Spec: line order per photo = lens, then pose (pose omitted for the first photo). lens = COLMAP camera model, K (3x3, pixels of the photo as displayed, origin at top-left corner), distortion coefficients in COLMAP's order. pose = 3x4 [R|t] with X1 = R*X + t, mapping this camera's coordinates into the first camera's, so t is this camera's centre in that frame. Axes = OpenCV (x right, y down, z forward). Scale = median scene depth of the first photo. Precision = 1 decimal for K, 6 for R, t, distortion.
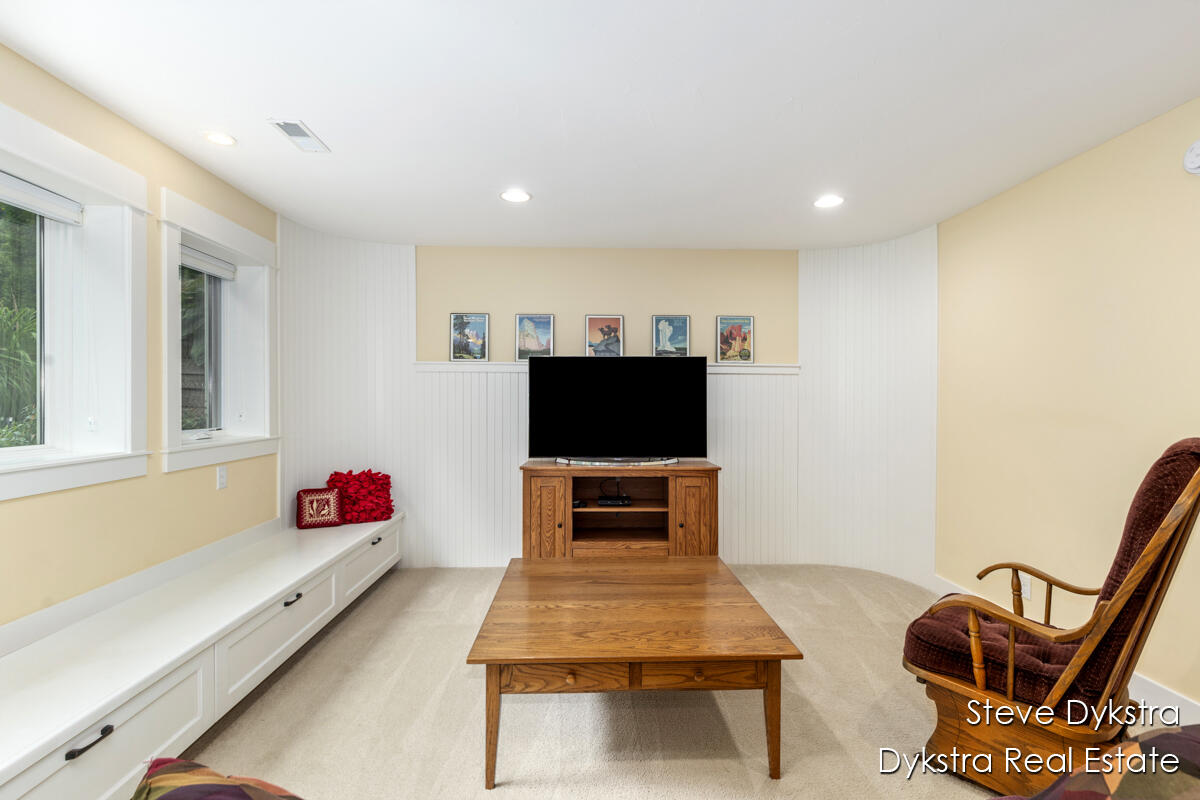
lens RADIAL K [[543.1, 0, 603.8], [0, 543.1, 405.2], [0, 0, 1]] dist [0.002212, 0.000162]
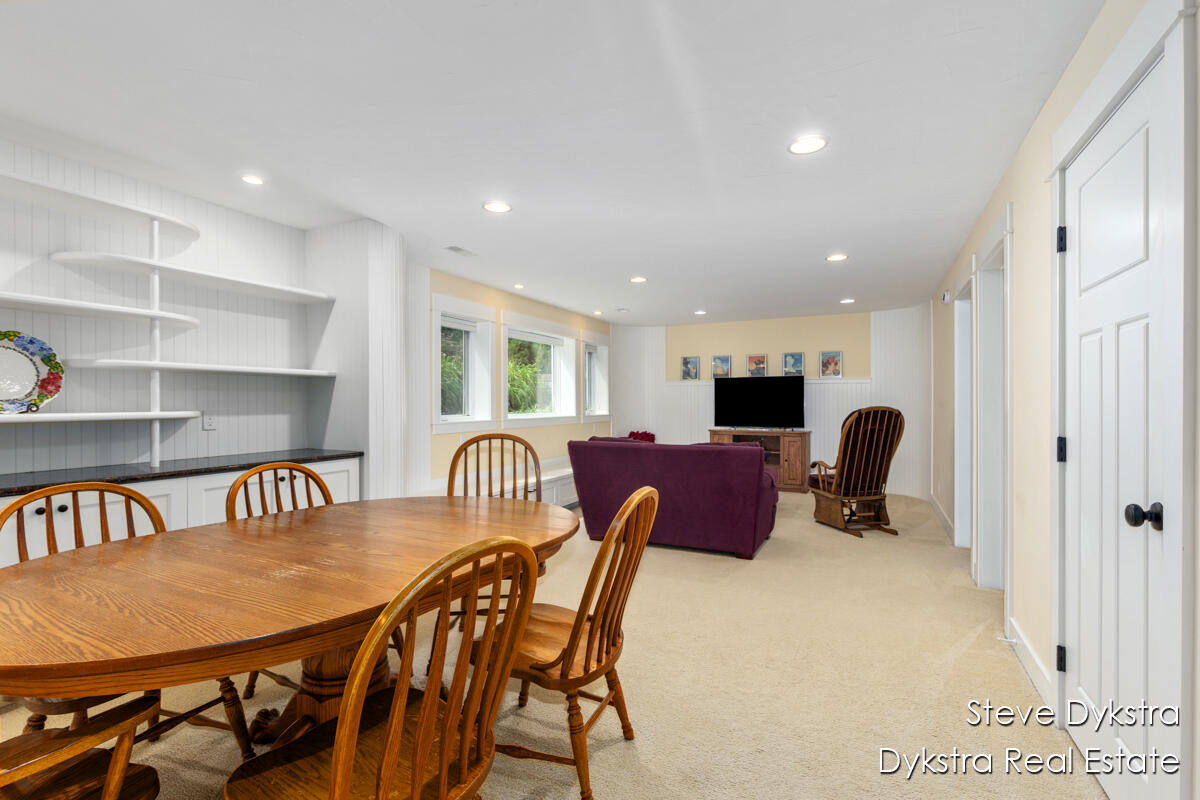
lens RADIAL K [[543.1, 0, 601.5], [0, 543.1, 403.8], [0, 0, 1]] dist [0.002212, 0.000162]
pose [[0.877692, -0.004968, -0.479200, 0.445881], [0.005761, 0.999983, 0.000184, 0.005757], [0.479191, -0.002922, 0.877706, -0.972619]]
